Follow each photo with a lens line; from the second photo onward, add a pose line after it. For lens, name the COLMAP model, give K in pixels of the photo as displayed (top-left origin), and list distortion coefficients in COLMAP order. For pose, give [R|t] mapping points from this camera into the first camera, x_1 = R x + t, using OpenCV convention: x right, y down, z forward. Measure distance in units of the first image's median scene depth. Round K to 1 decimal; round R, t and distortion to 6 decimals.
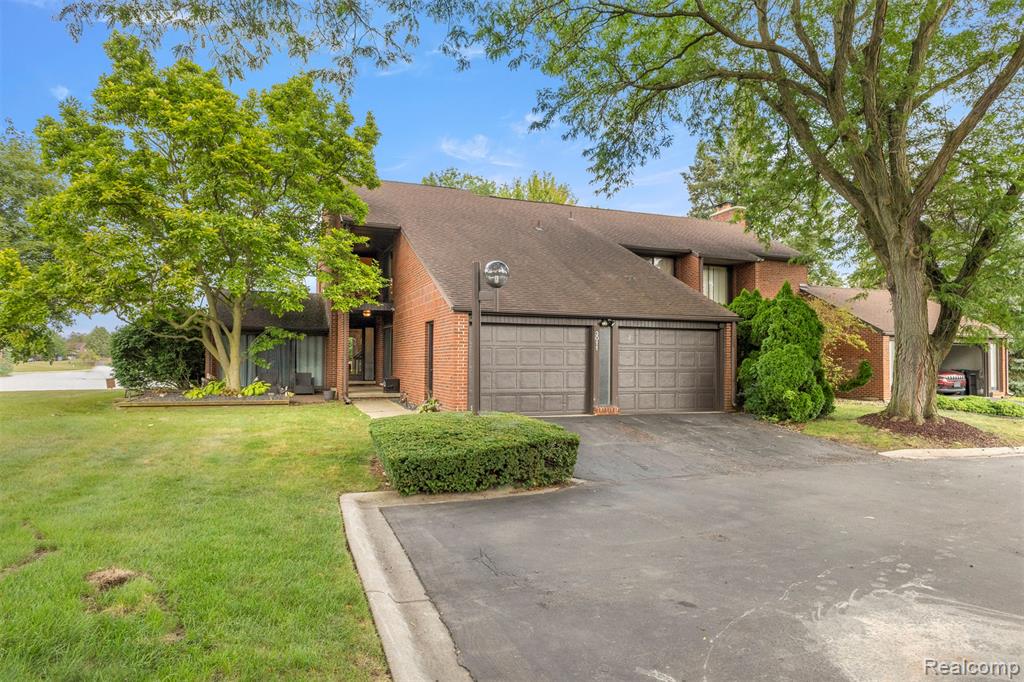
lens RADIAL K [[632.9, 0, 514.5], [0, 632.9, 322.2], [0, 0, 1]] dist [0.008358, -0.004017]
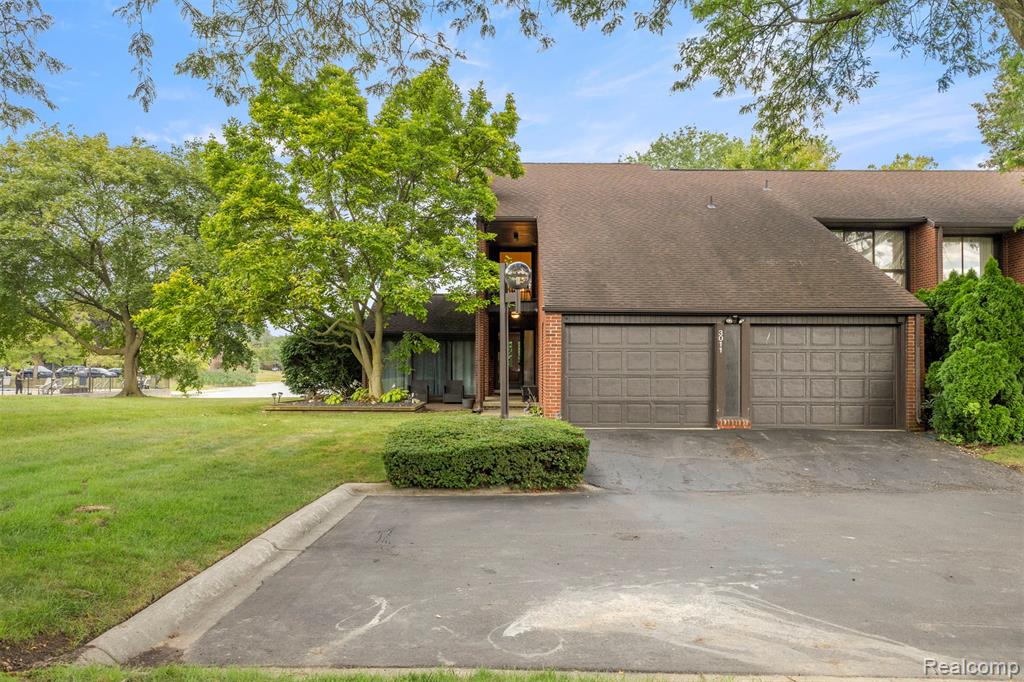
lens RADIAL K [[794.8, 0, 507.6], [0, 794.8, 343.3], [0, 0, 1]] dist [0.022876, -0.013906]
pose [[0.929517, -0.014841, -0.368481, 0.242824], [0.024743, 0.999448, 0.022161, 0.001137], [0.367949, -0.029717, 0.929371, -0.089306]]
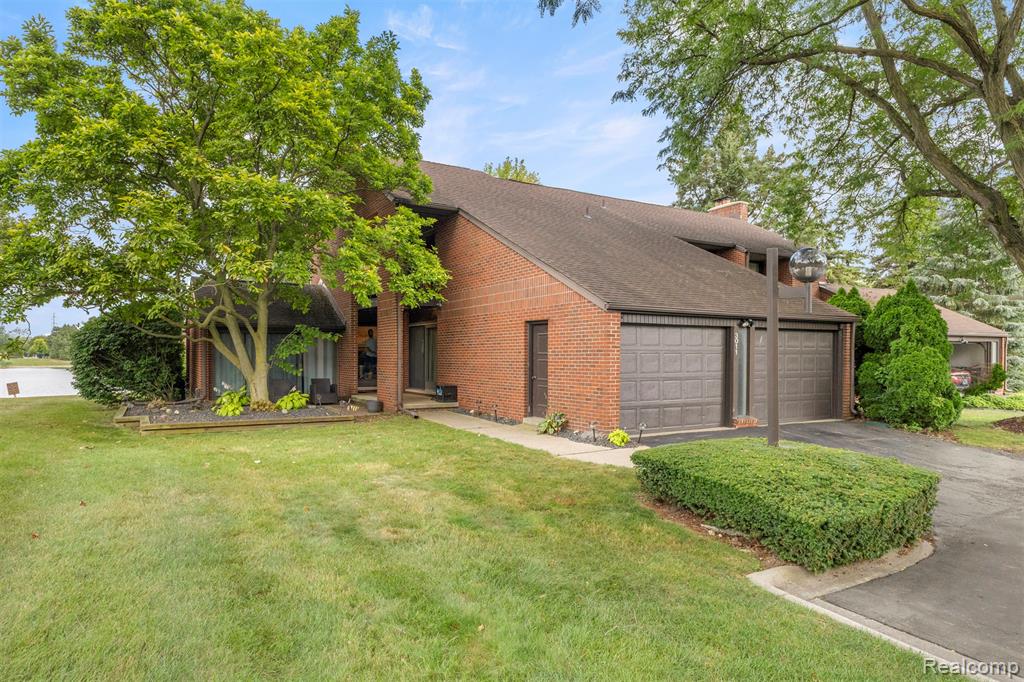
lens RADIAL K [[631.0, 0, 512.4], [0, 631.0, 345.8], [0, 0, 1]] dist [0.002397, 0.001279]
pose [[0.985845, -0.001660, 0.167653, -0.305509], [-0.006121, 0.998928, 0.045887, -0.005980], [-0.167549, -0.046264, 0.984778, 0.175631]]
